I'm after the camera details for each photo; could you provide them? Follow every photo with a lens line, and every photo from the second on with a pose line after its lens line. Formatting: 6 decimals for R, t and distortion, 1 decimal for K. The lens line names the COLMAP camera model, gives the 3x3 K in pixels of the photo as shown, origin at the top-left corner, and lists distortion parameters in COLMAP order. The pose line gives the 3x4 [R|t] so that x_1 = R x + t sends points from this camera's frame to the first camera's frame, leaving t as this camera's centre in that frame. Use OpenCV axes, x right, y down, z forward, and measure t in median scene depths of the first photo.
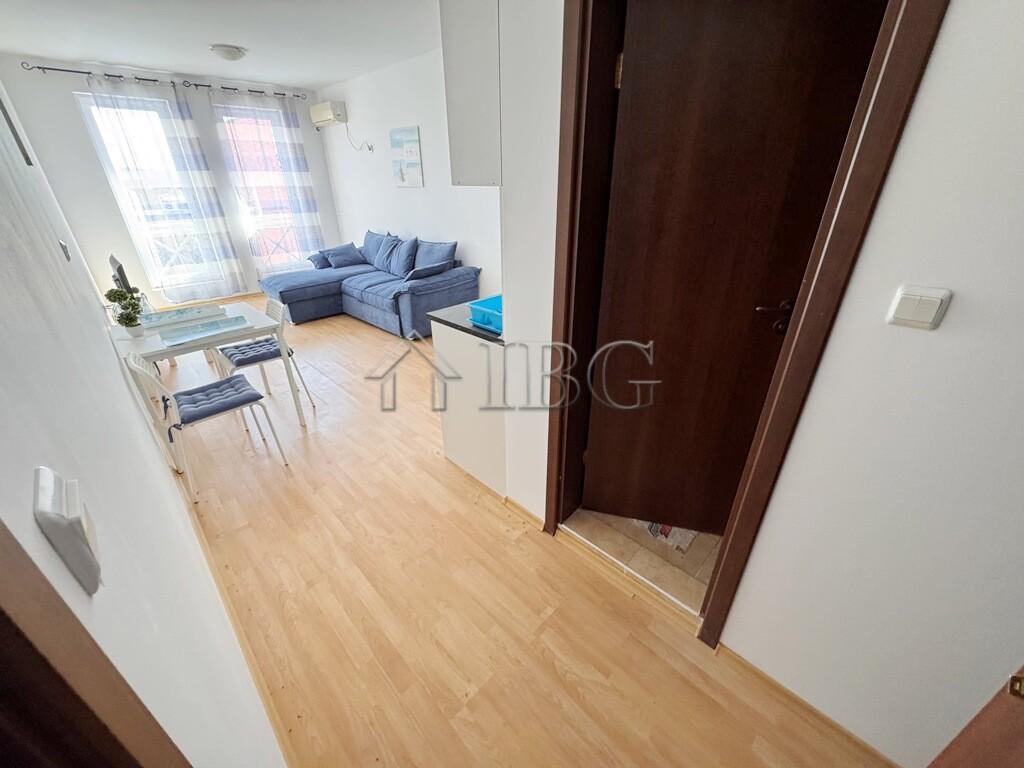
lens RADIAL K [[407.5, 0, 513.7], [0, 407.5, 383.9], [0, 0, 1]] dist [-0.005781, 0.000304]
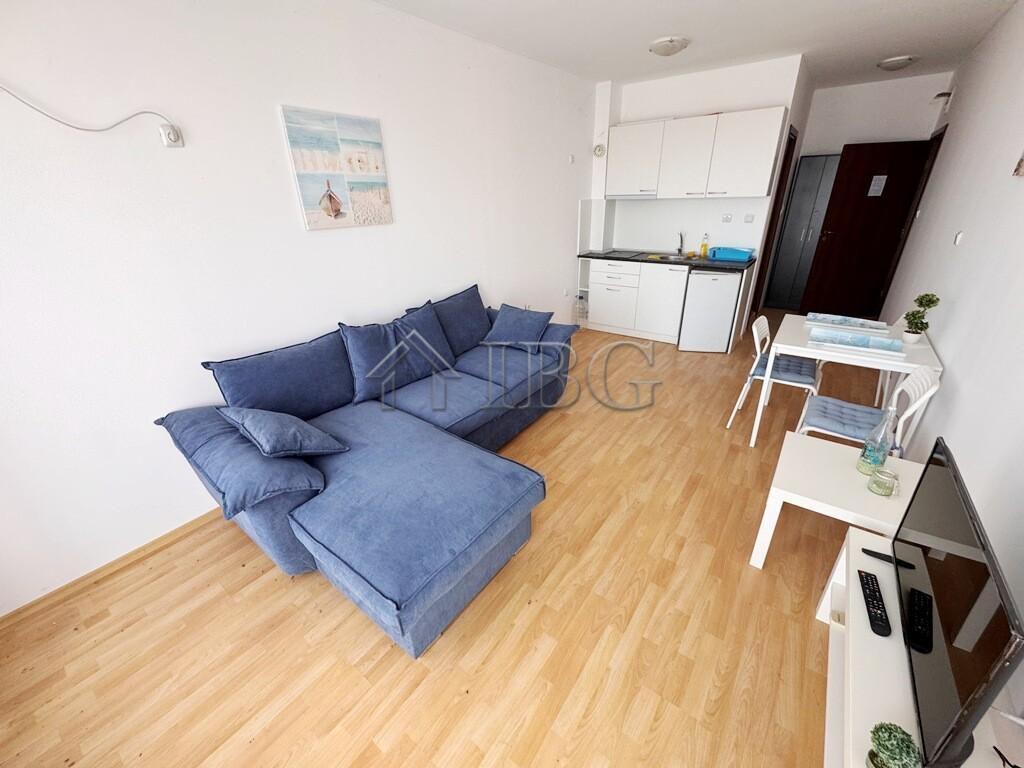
lens RADIAL K [[407.5, 0, 509.6], [0, 407.5, 383.3], [0, 0, 1]] dist [-0.005781, 0.000304]
pose [[-0.135176, -0.410092, 0.901971, -0.842799], [0.475484, 0.771807, 0.422171, -0.457122], [-0.869277, 0.485940, 0.090663, 0.882315]]
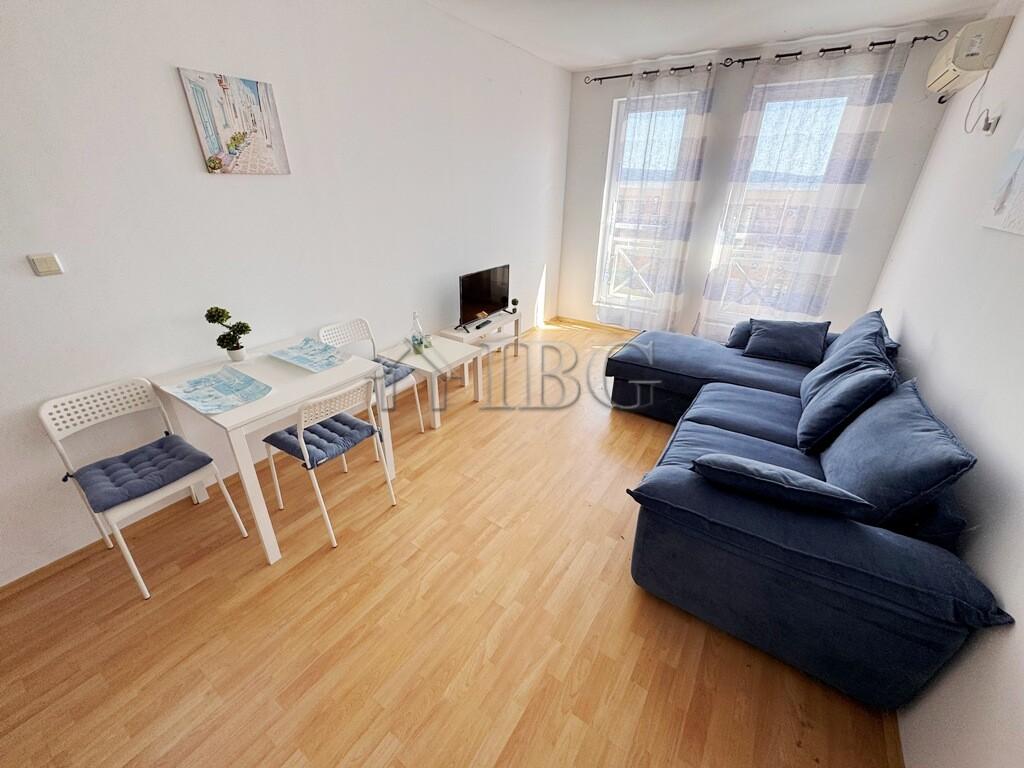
lens RADIAL K [[407.5, 0, 510.9], [0, 407.5, 382.5], [0, 0, 1]] dist [-0.005781, 0.000304]
pose [[0.192451, 0.432822, -0.880697, 0.003790], [-0.456942, 0.833764, 0.309905, -0.305837], [0.868428, 0.342786, 0.358233, 0.589421]]
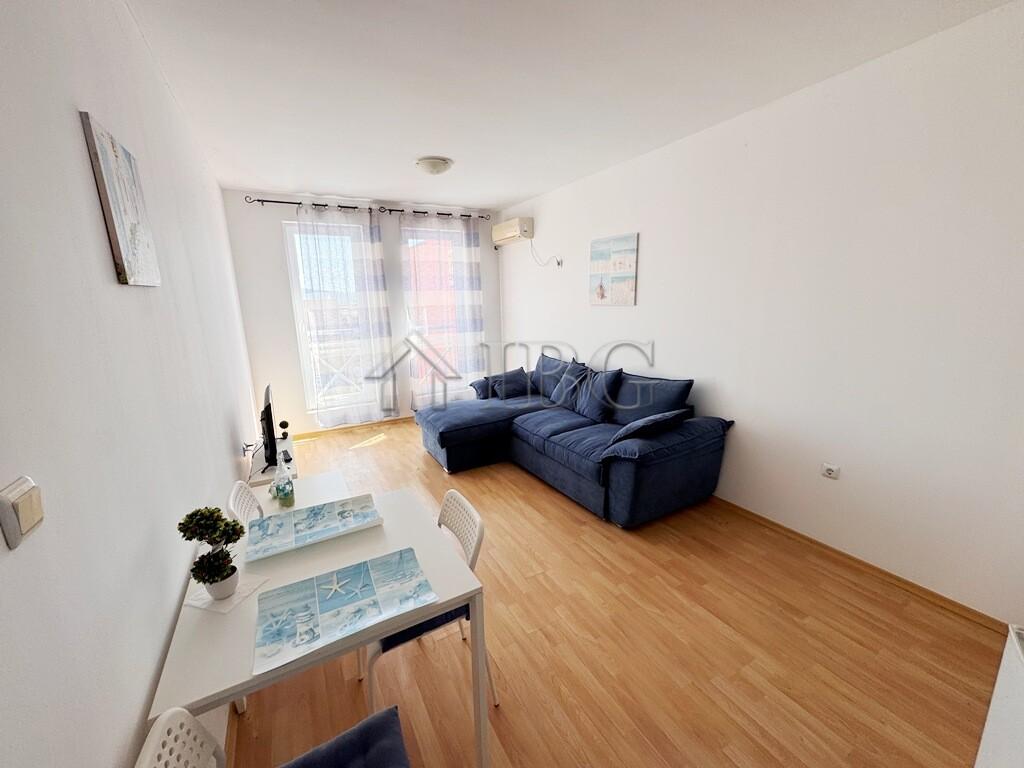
lens RADIAL K [[407.5, 0, 513.6], [0, 407.5, 379.9], [0, 0, 1]] dist [-0.005781, 0.000304]
pose [[0.962374, 0.038300, -0.269017, -0.222148], [-0.106343, 0.964138, -0.243163, -0.140037], [0.250057, 0.262622, 0.931934, 0.271271]]
